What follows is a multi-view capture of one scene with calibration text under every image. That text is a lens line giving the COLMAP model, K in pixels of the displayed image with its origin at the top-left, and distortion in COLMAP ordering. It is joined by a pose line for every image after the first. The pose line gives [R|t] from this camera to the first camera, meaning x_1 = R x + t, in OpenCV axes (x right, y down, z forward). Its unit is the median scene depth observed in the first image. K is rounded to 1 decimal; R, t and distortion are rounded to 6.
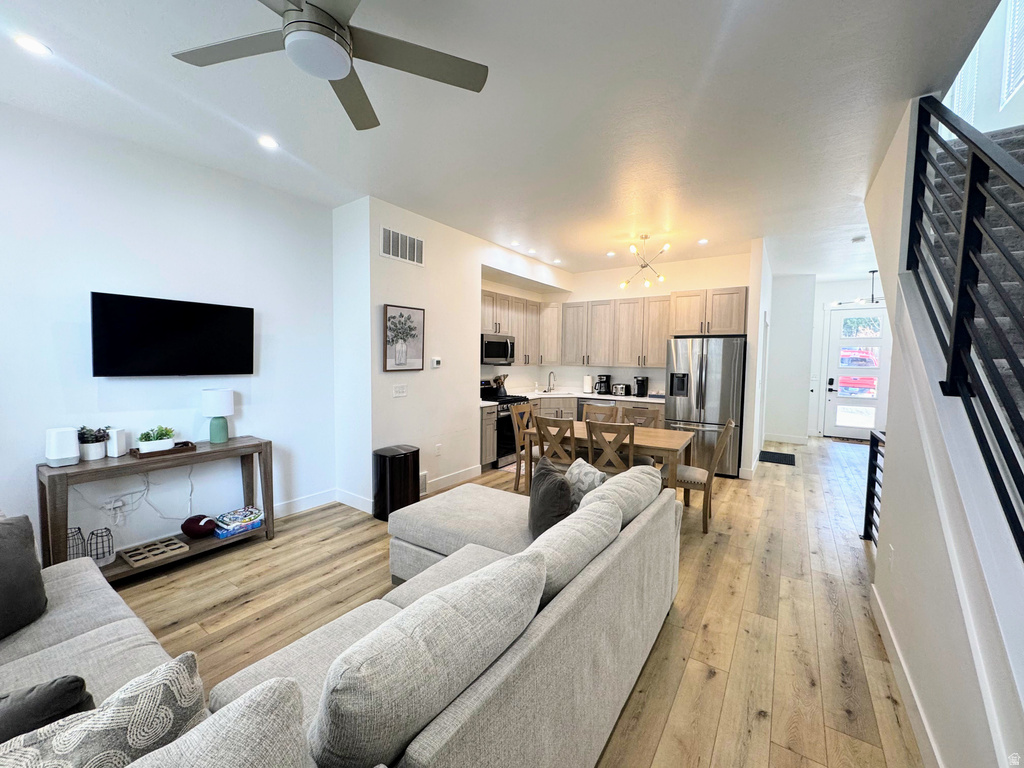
lens RADIAL K [[406.1, 0, 513.2], [0, 406.1, 377.6], [0, 0, 1]] dist [-0.004683, 0.000821]
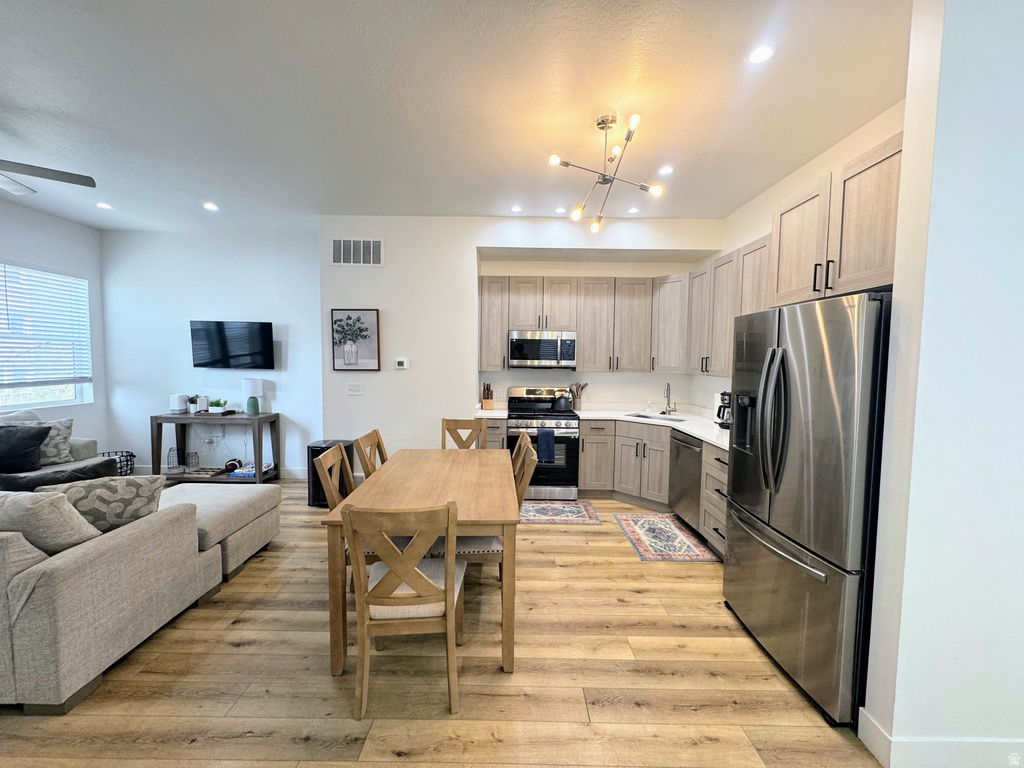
lens RADIAL K [[406.1, 0, 511.5], [0, 406.1, 381.2], [0, 0, 1]] dist [-0.004683, 0.000821]
pose [[0.568037, 0.044518, -0.821798, 0.836120], [-0.049568, 0.998574, 0.019832, -0.030860], [0.821509, 0.029470, 0.569434, 0.751442]]
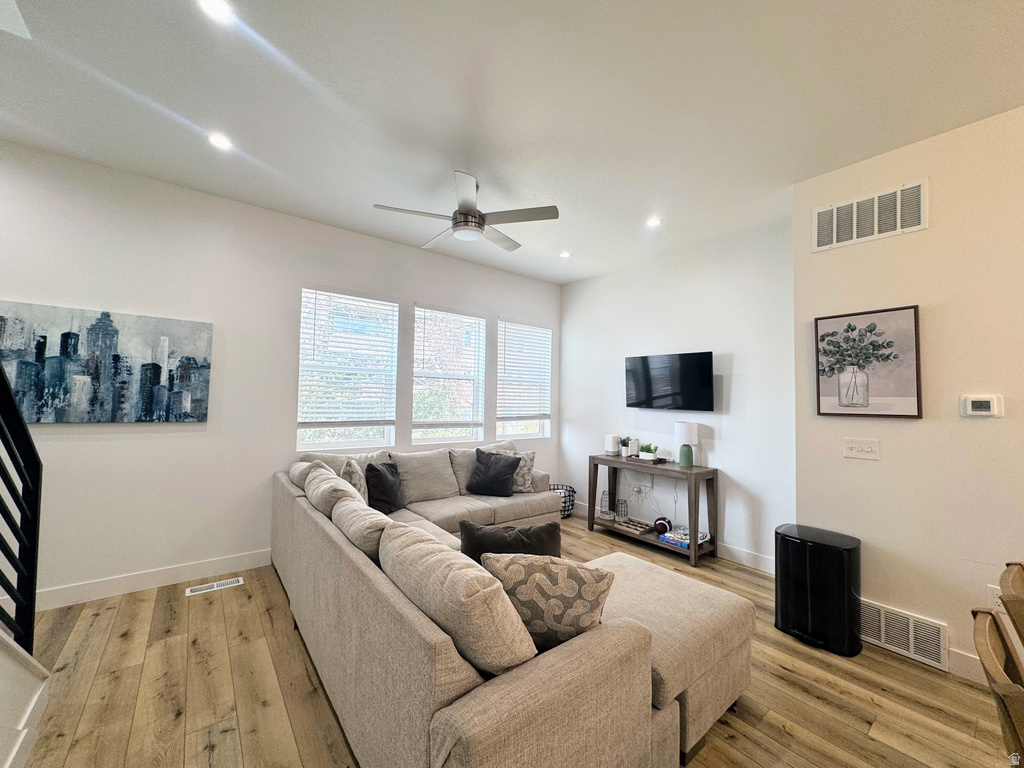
lens RADIAL K [[406.1, 0, 514.0], [0, 406.1, 385.0], [0, 0, 1]] dist [-0.004683, 0.000821]
pose [[-0.294694, -0.043678, -0.954593, 0.476150], [-0.068587, 0.997345, -0.024460, -0.013430], [0.953127, 0.058265, -0.296908, 0.692932]]
